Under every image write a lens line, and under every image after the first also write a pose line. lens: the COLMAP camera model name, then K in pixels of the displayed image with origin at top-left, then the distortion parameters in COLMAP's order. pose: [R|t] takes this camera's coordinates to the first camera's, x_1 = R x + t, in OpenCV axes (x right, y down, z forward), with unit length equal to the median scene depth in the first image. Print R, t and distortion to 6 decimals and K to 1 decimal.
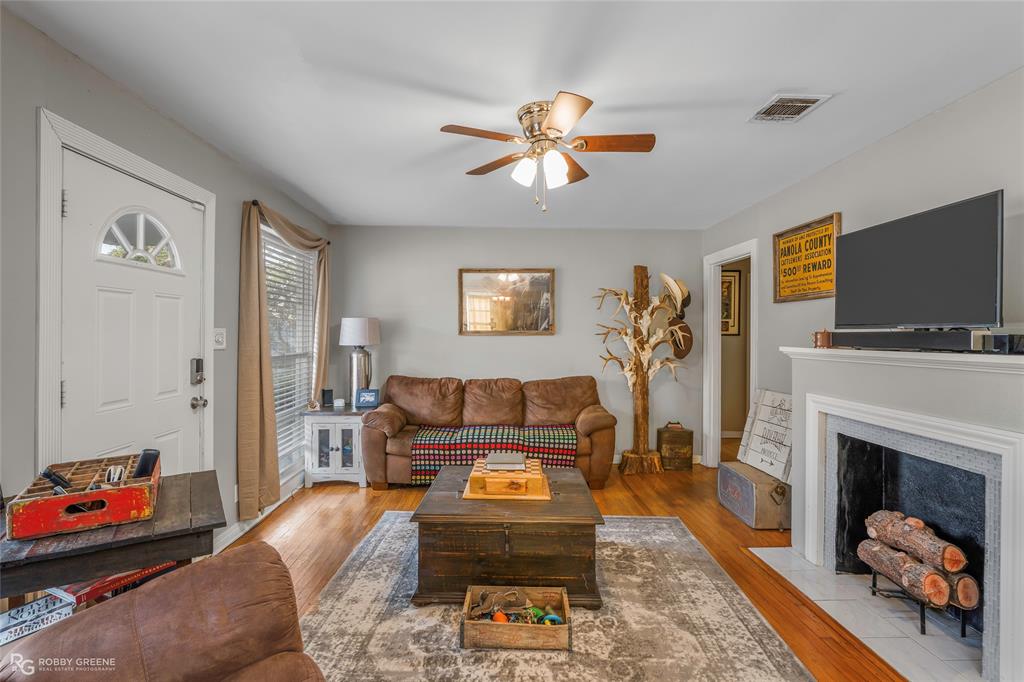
lens RADIAL K [[490.9, 0, 510.9], [0, 490.9, 331.8], [0, 0, 1]] dist [-0.006272, 0.002536]
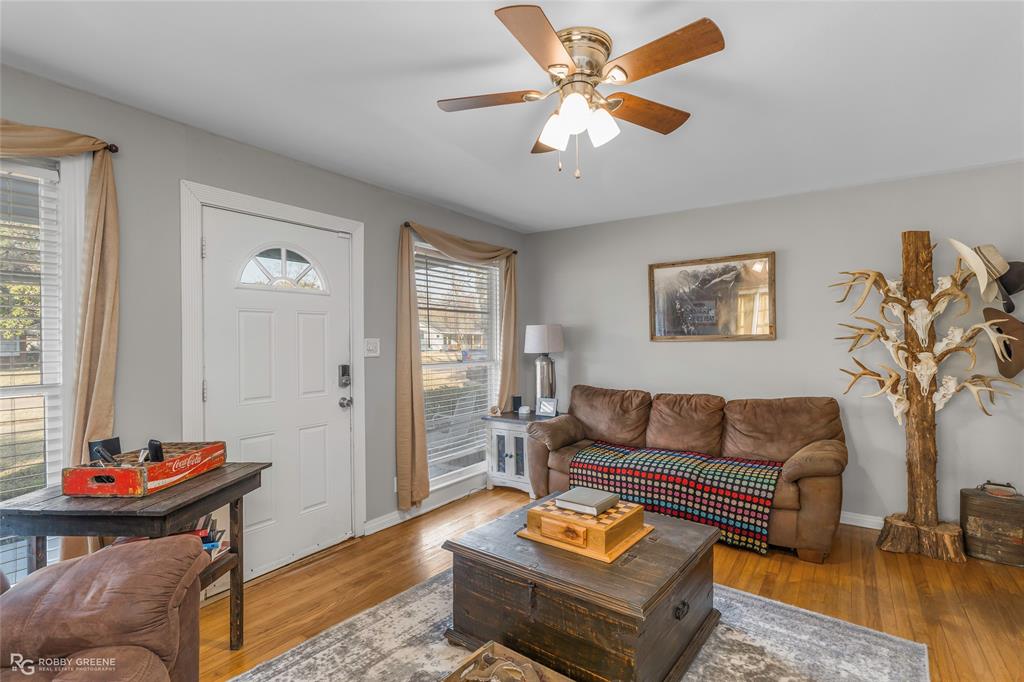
lens RADIAL K [[490.9, 0, 511.7], [0, 490.9, 338.2], [0, 0, 1]] dist [-0.006272, 0.002536]
pose [[0.803004, -0.013925, -0.595811, 0.257662], [0.014581, 0.999887, -0.003717, 0.000917], [0.595795, -0.005703, 0.803116, 0.197762]]
